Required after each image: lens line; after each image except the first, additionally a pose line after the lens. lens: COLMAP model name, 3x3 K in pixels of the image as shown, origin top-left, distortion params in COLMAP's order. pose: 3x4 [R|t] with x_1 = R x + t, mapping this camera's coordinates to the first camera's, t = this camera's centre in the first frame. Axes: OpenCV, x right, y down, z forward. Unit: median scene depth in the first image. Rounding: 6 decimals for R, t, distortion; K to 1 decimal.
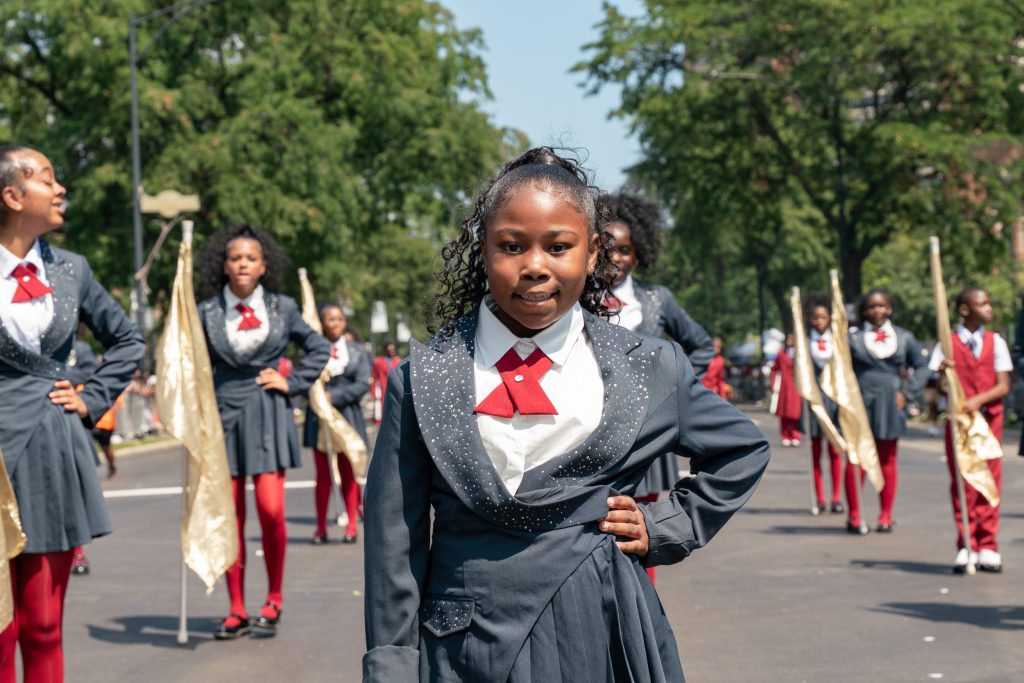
lens RADIAL K [[2238.3, 0, 511.6], [0, 2238.3, 368.8], [0, 0, 1]] dist [-0.002018, -0.050586]
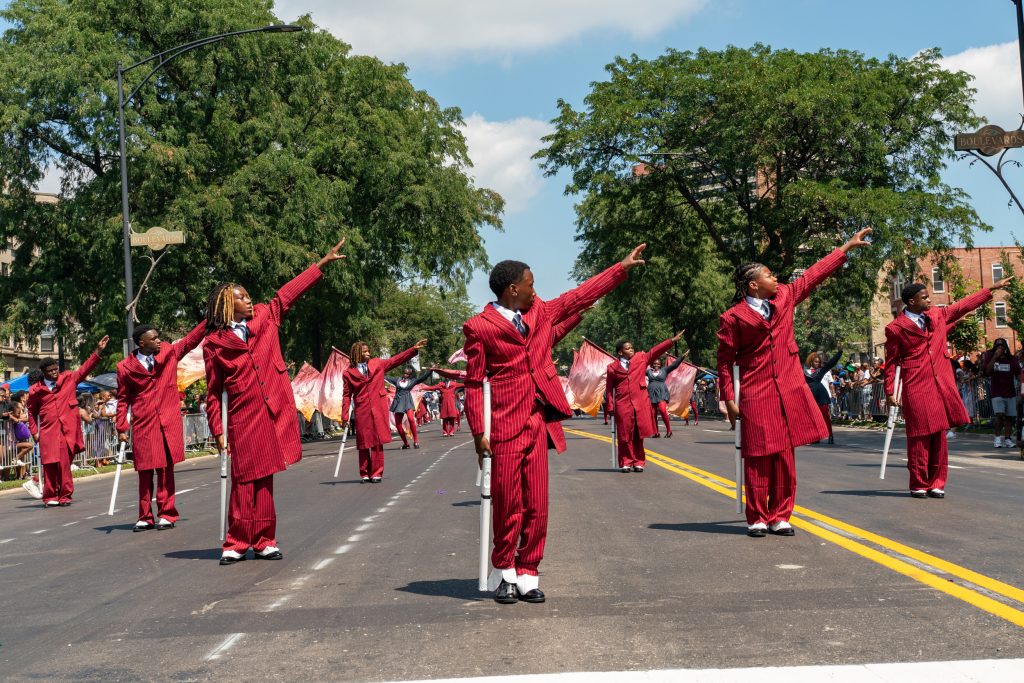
lens RADIAL K [[1249.8, 0, 512.0], [0, 1249.8, 341.5], [0, 0, 1]] dist [0.006341, 0.028713]
pose [[0.999667, -0.025536, 0.003638, 0.009529], [0.025673, 0.998684, -0.044403, 0.004423], [-0.002499, 0.044482, 0.999007, 0.339648]]
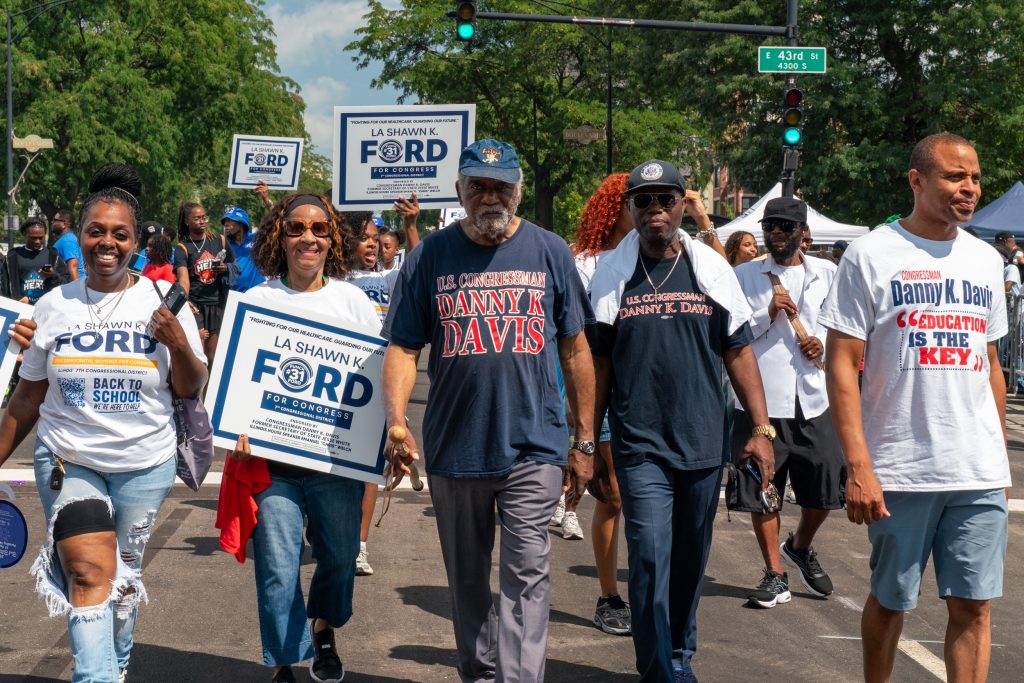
lens RADIAL K [[1894.4, 0, 496.1], [0, 1894.4, 341.6], [0, 0, 1]] dist [-0.005879, 0.096066]
pose [[0.997451, 0.032062, 0.063739, 0.058497], [-0.034694, 0.998572, 0.040616, -0.005241], [-0.062345, -0.042724, 0.997140, -0.196668]]
